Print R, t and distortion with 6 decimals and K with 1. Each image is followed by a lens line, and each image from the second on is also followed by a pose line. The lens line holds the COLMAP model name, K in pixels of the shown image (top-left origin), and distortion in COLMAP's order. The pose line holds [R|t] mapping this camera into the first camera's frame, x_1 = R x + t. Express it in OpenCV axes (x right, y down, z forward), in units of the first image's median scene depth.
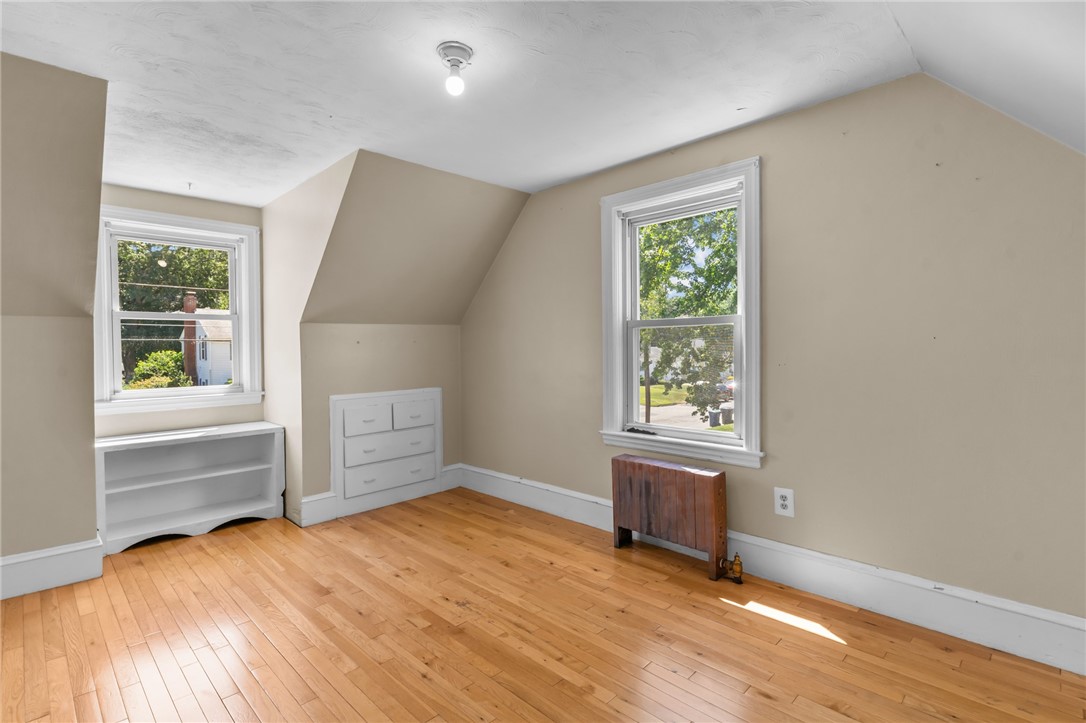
lens RADIAL K [[529.6, 0, 544.6], [0, 529.6, 351.4], [0, 0, 1]] dist [0.016784, 0.000000]
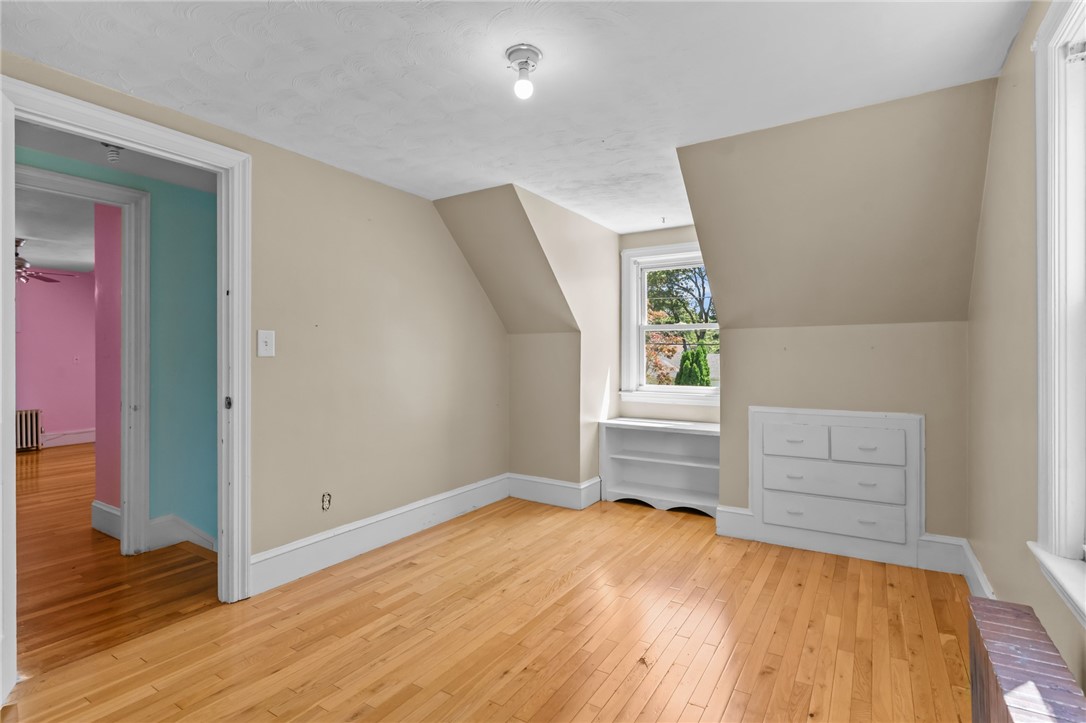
lens RADIAL K [[529.6, 0, 544.6], [0, 529.6, 351.4], [0, 0, 1]] dist [0.016784, 0.000000]
pose [[0.228689, 0.005413, -0.973484, 0.451094], [-0.011311, 0.999932, 0.002903, -0.012034], [0.973434, 0.010347, 0.228735, 0.468112]]
